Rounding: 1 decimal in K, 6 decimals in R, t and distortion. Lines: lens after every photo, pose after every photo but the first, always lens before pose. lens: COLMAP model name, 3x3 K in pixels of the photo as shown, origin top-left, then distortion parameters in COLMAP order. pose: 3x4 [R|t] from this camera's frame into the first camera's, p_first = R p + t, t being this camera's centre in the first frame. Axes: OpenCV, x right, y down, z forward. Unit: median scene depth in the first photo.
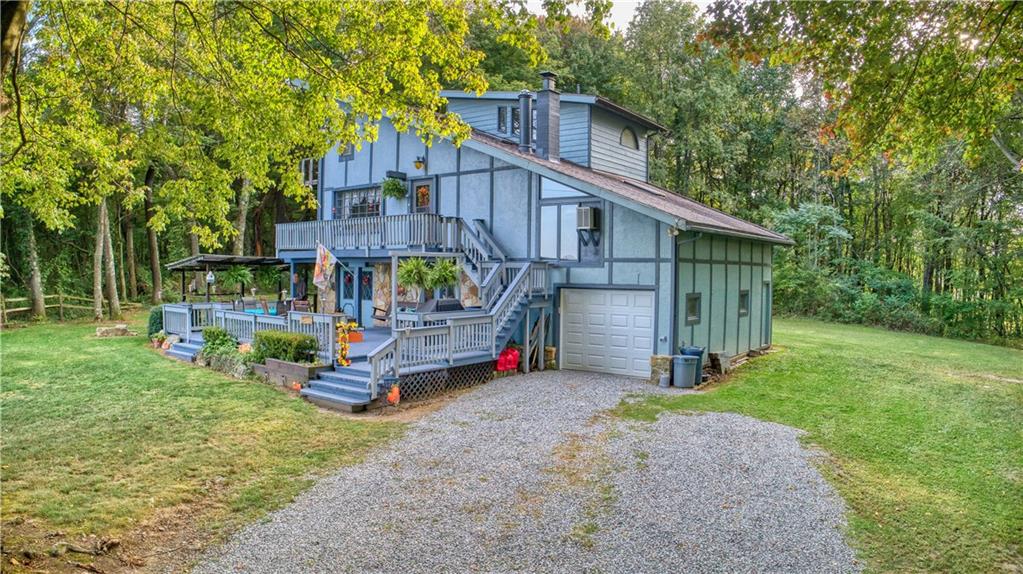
lens RADIAL K [[645.2, 0, 510.8], [0, 645.2, 286.7], [0, 0, 1]] dist [-0.004162, -0.000105]
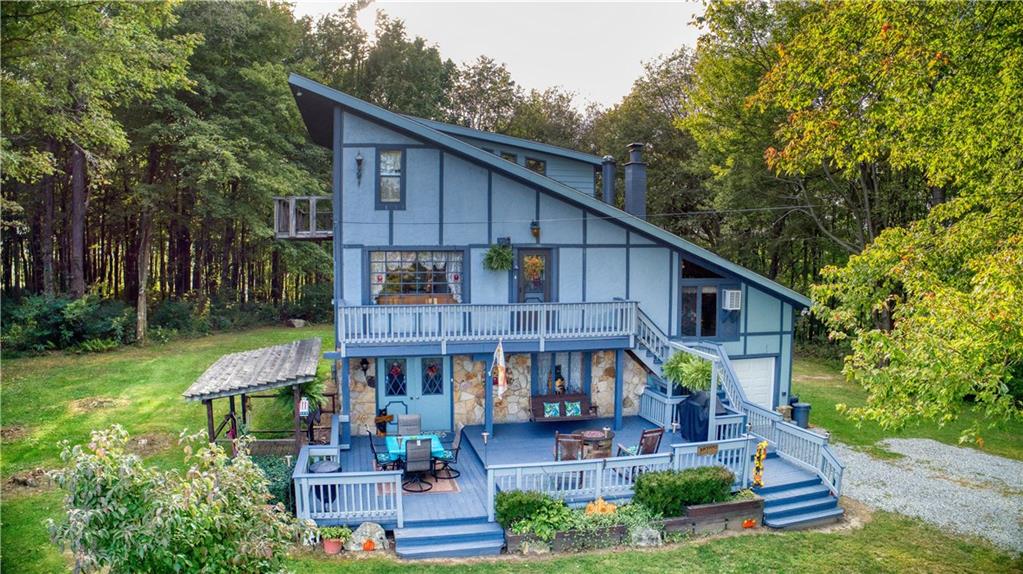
lens RADIAL K [[645.2, 0, 511.8], [0, 645.2, 285.8], [0, 0, 1]] dist [-0.004162, -0.000105]
pose [[0.639691, -0.080603, 0.764394, -0.844040], [0.009953, 0.995272, 0.096619, -0.207233], [-0.768567, -0.054199, 0.637469, 0.492730]]
